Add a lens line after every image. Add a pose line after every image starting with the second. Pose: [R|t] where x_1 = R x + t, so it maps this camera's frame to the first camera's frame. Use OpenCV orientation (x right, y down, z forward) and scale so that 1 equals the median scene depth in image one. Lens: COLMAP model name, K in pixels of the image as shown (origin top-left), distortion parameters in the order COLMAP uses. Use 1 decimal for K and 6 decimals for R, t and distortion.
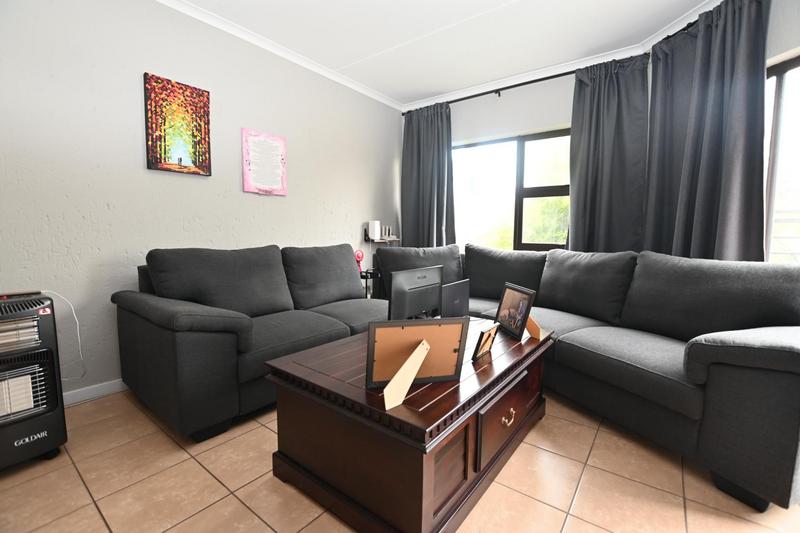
lens RADIAL K [[352.5, 0, 398.4], [0, 352.5, 266.7], [0, 0, 1]] dist [-0.032951, 0.004647]
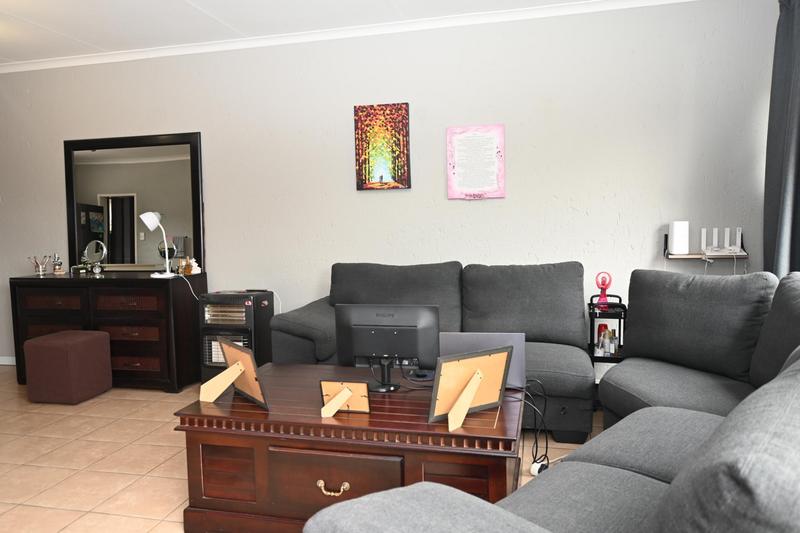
lens RADIAL K [[585.5, 0, 400.0], [0, 585.5, 266.5], [0, 0, 1]] dist [-0.000350, 0.008214]
pose [[0.402795, 0.055201, -0.913624, 0.975487], [-0.060297, 0.997612, 0.033692, -0.097347], [0.913302, 0.041518, 0.405161, 0.327858]]
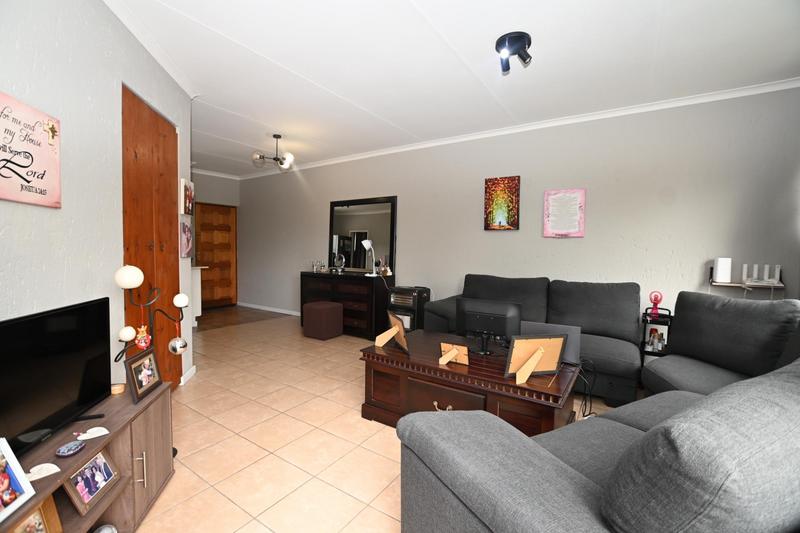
lens RADIAL K [[352.5, 0, 398.4], [0, 352.5, 266.7], [0, 0, 1]] dist [-0.032951, 0.004647]
pose [[0.066835, 0.041865, -0.996885, 0.993436], [-0.108041, 0.993548, 0.034482, -0.095207], [0.991897, 0.105400, 0.070927, 0.392215]]
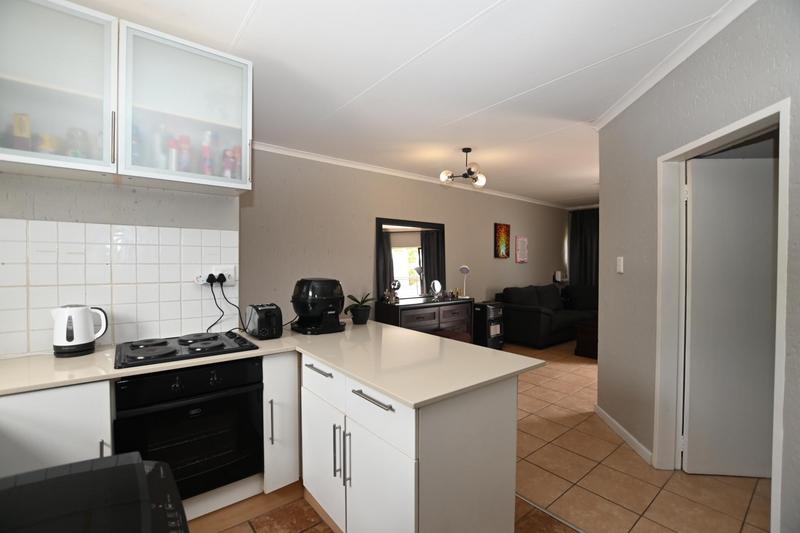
lens RADIAL K [[352.5, 0, 398.4], [0, 352.5, 266.7], [0, 0, 1]] dist [-0.032951, 0.004647]
pose [[0.970797, -0.010202, -0.239684, -0.719639], [-0.011412, 0.996001, -0.088615, 0.036181], [0.239629, 0.088762, 0.966798, -1.635509]]
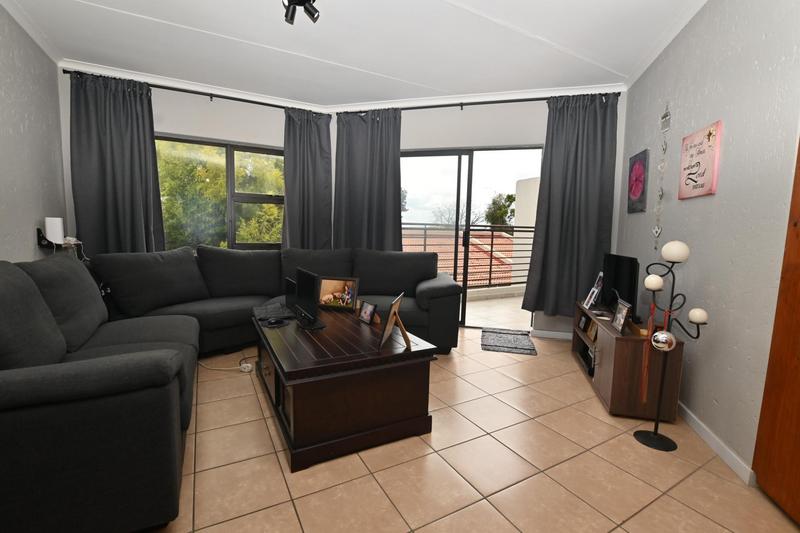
lens RADIAL K [[352.5, 0, 398.4], [0, 352.5, 266.7], [0, 0, 1]] dist [-0.032951, 0.004647]
pose [[0.398932, -0.090305, 0.912523, -0.678845], [0.067017, 0.995349, 0.069204, -0.051872], [-0.914528, 0.033547, 0.403129, 0.146440]]
